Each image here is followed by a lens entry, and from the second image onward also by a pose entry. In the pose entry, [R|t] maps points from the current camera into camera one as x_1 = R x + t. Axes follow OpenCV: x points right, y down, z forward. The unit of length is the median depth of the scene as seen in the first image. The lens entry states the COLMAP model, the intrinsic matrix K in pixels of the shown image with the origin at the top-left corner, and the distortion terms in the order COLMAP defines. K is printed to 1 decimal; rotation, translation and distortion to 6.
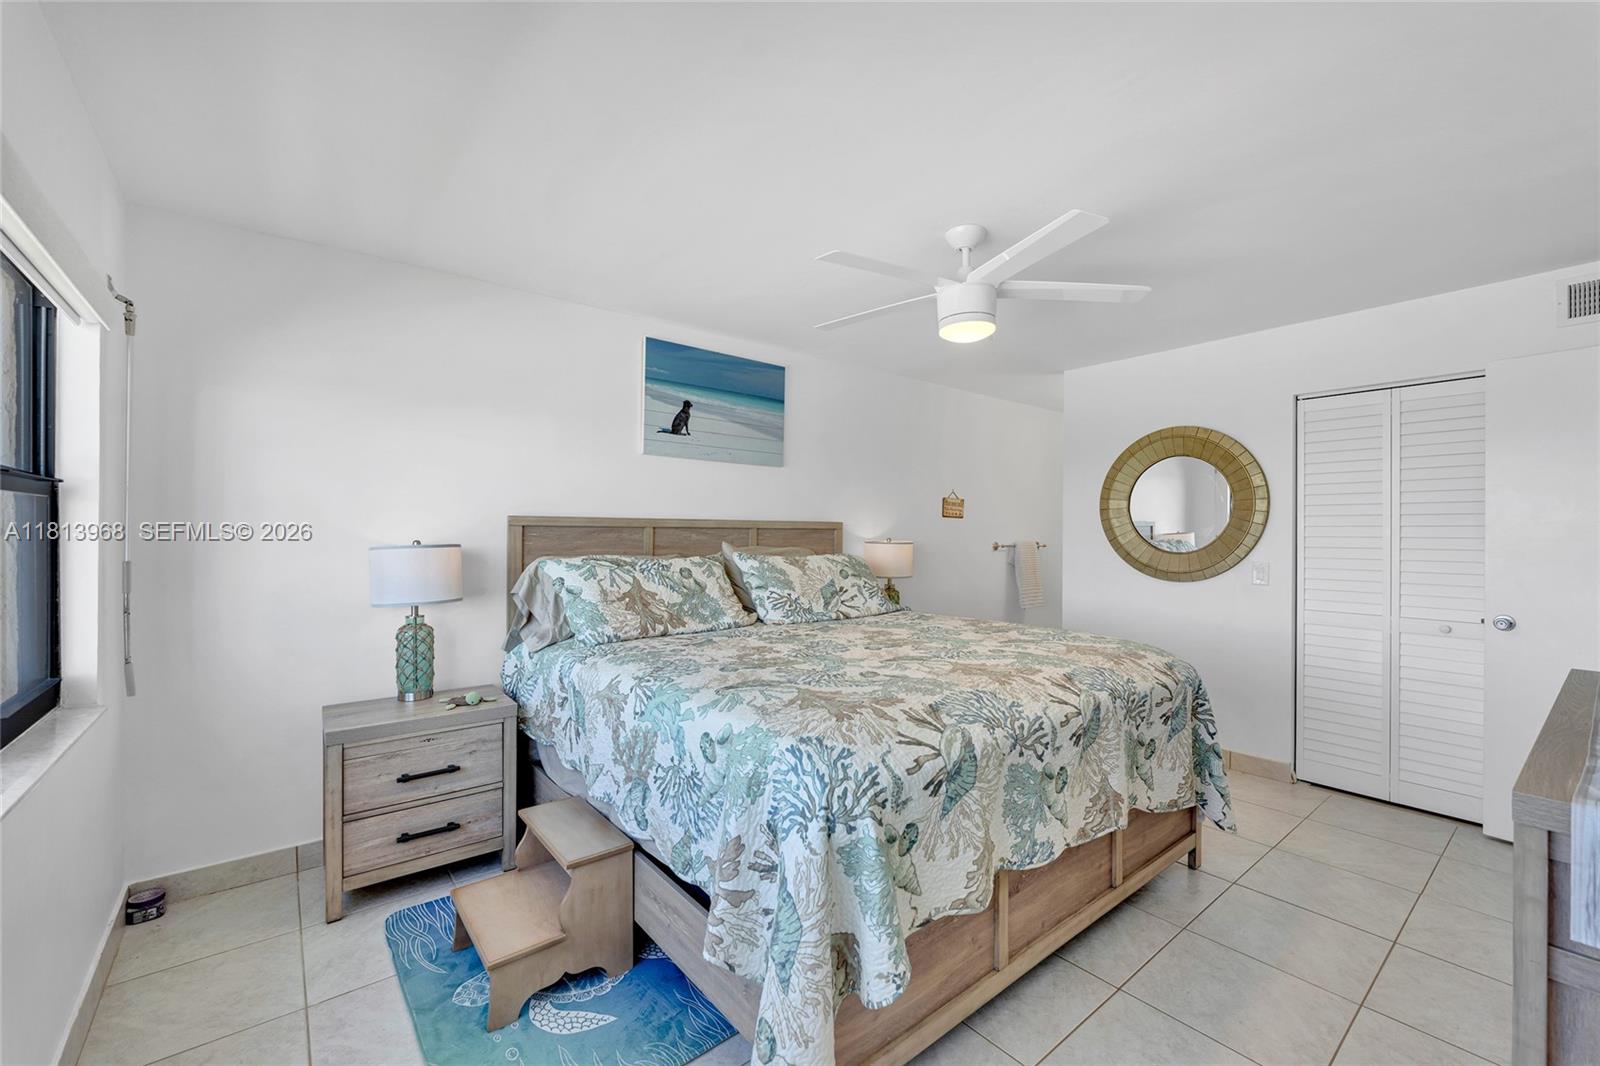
lens RADIAL K [[666.6, 0, 799.9], [0, 666.6, 534.3], [0, 0, 1]] dist [-0.000477, -0.000049]
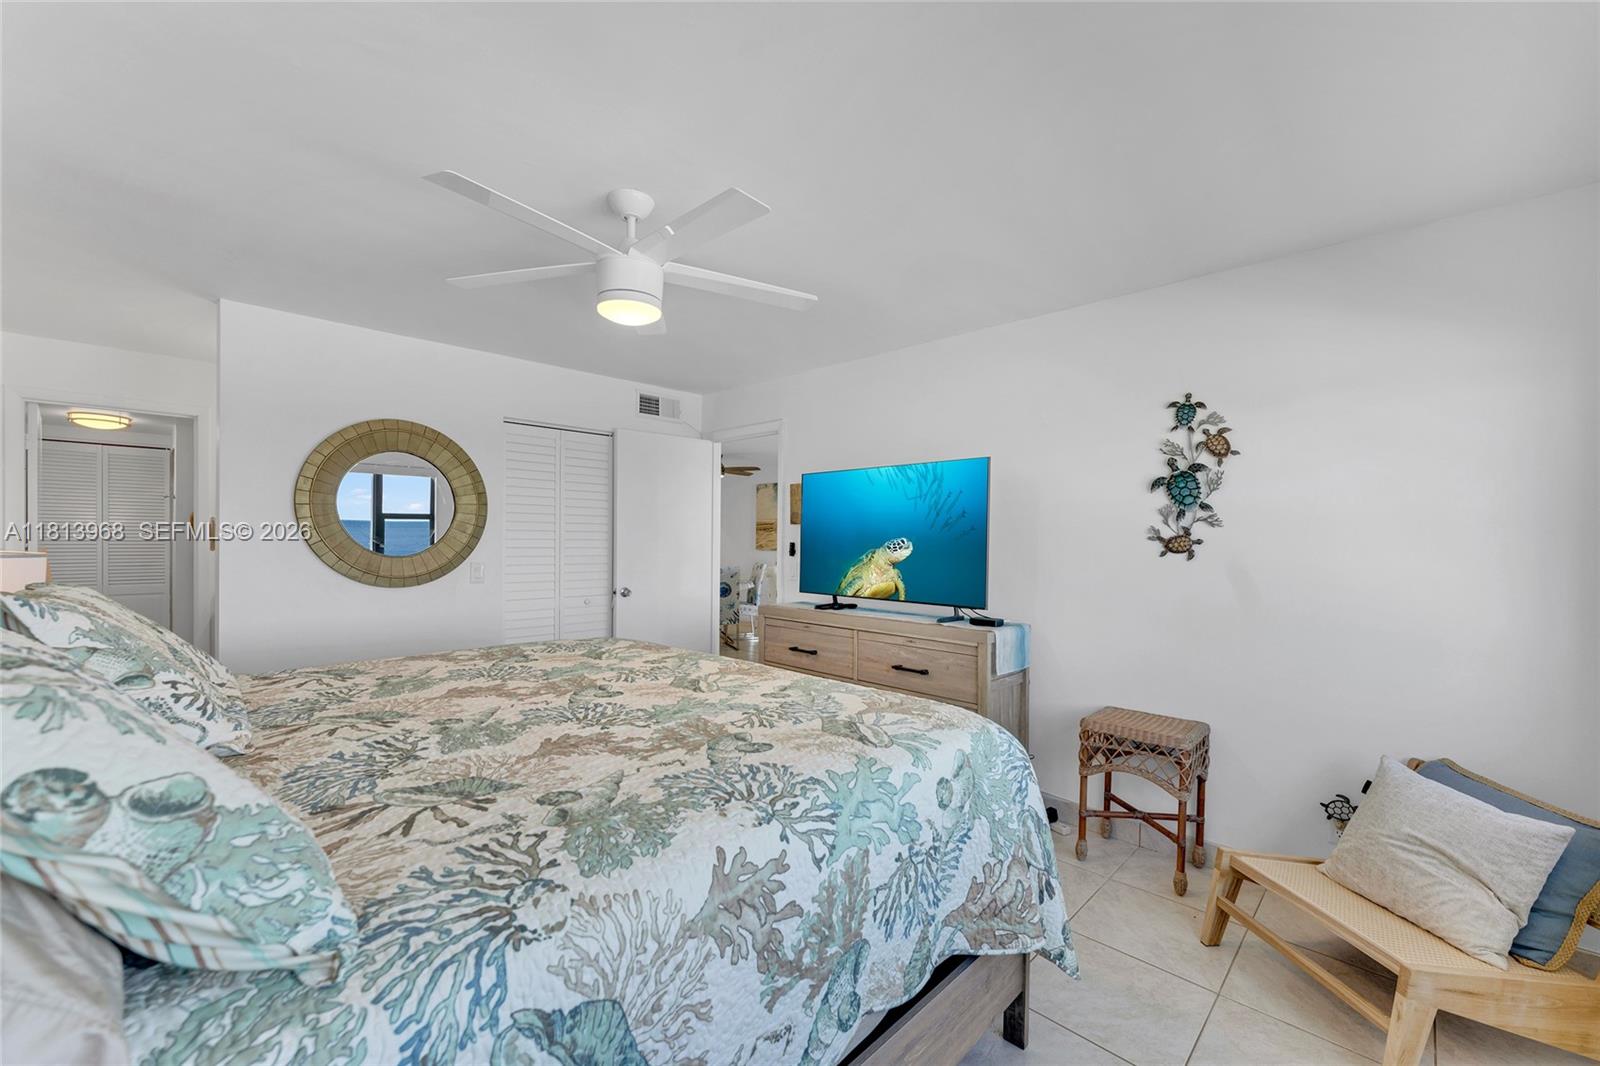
lens RADIAL K [[642.6, 0, 828.0], [0, 642.6, 539.9], [0, 0, 1]] dist [-0.000470, -0.000038]
pose [[-0.152584, -0.006927, 0.988266, -0.843157], [-0.010146, 0.999934, 0.005443, -0.011935], [-0.988238, -0.009197, -0.152645, 1.148678]]
